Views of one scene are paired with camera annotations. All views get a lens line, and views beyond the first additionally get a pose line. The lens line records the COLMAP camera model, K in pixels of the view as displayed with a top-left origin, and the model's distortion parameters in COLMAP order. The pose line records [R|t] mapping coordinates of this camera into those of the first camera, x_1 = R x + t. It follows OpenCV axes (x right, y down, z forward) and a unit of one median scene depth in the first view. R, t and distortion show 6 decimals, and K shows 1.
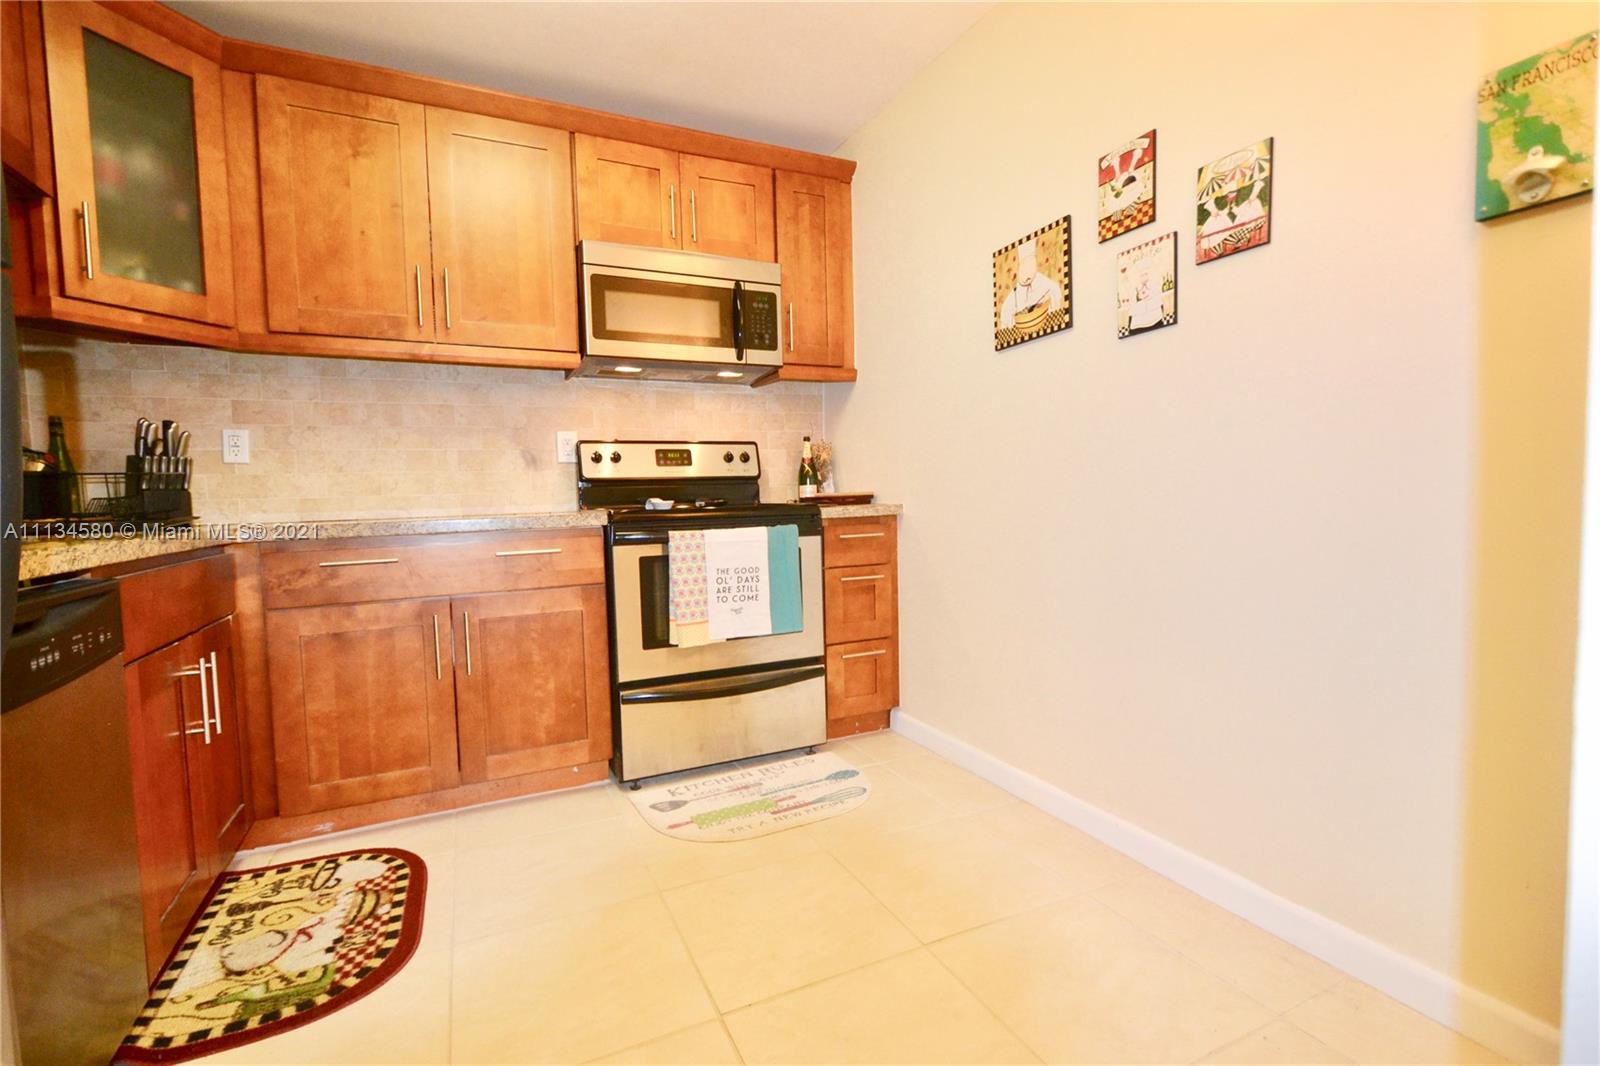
lens RADIAL K [[732.2, 0, 800.0], [0, 732.2, 533.0], [0, 0, 1]] dist [0.001084, -0.007589]
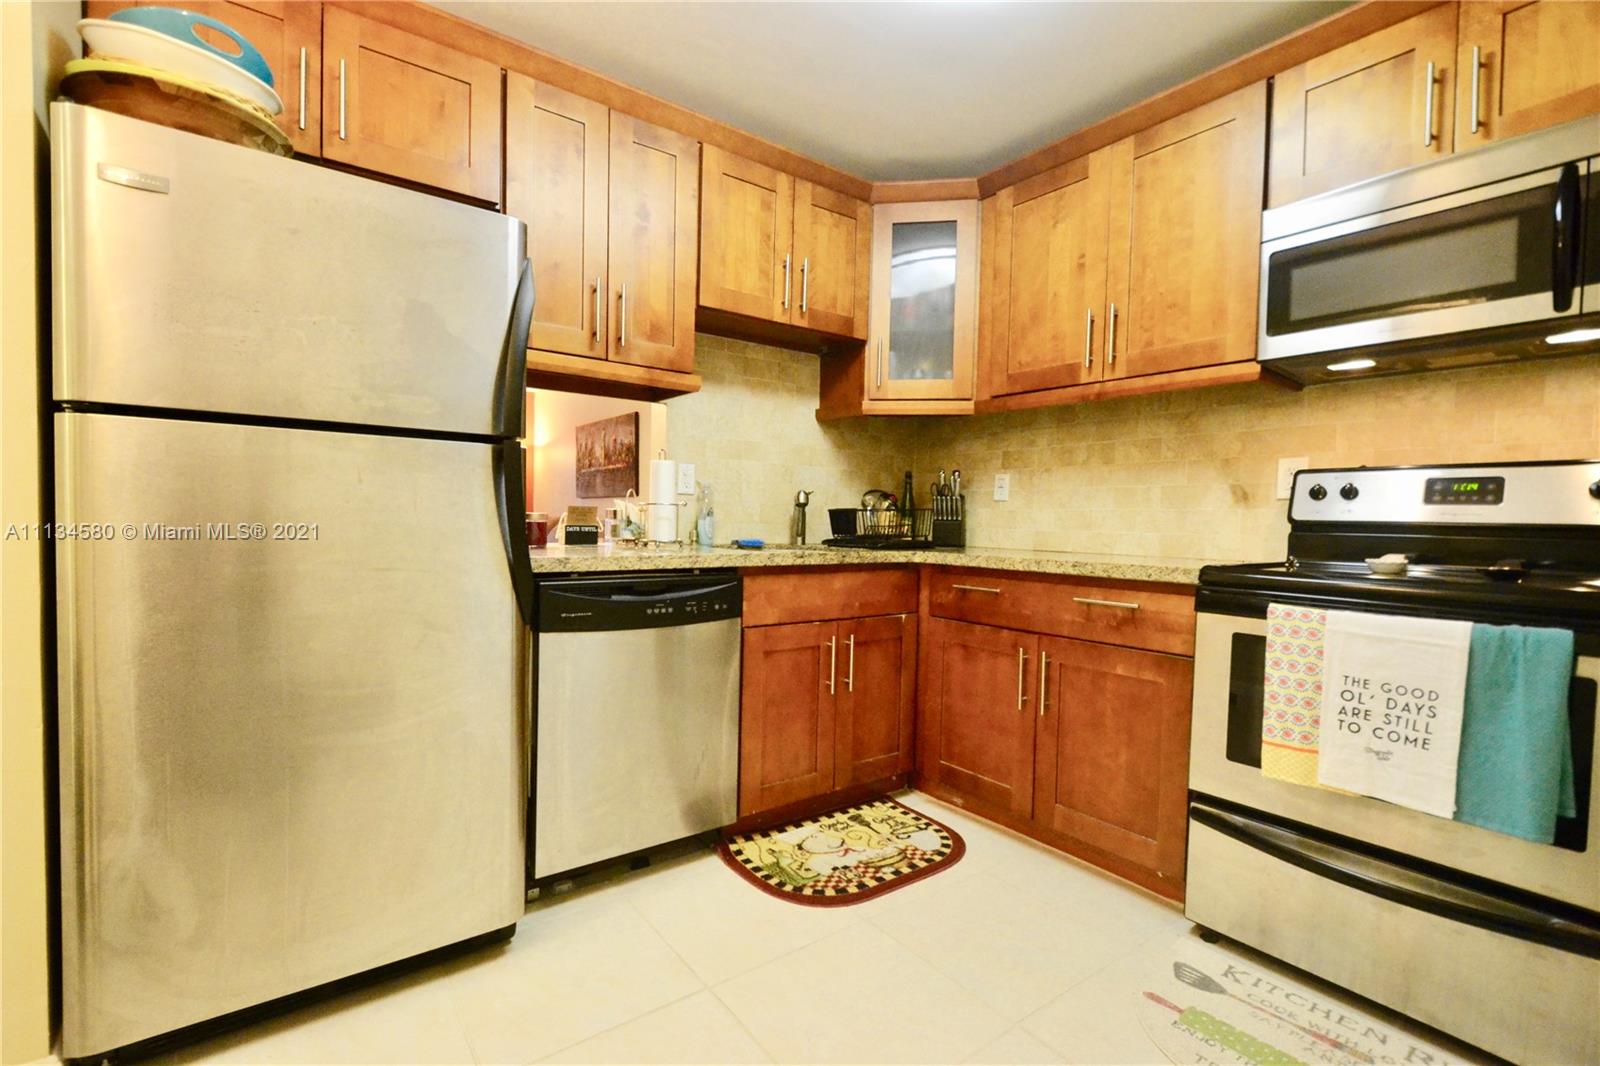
lens RADIAL K [[732.2, 0, 800.0], [0, 732.2, 533.0], [0, 0, 1]] dist [0.001084, -0.007589]
pose [[0.161088, 0.050974, -0.985623, 0.431452], [-0.075442, 0.996379, 0.039200, -0.062792], [0.984052, 0.068043, 0.164351, 0.450102]]
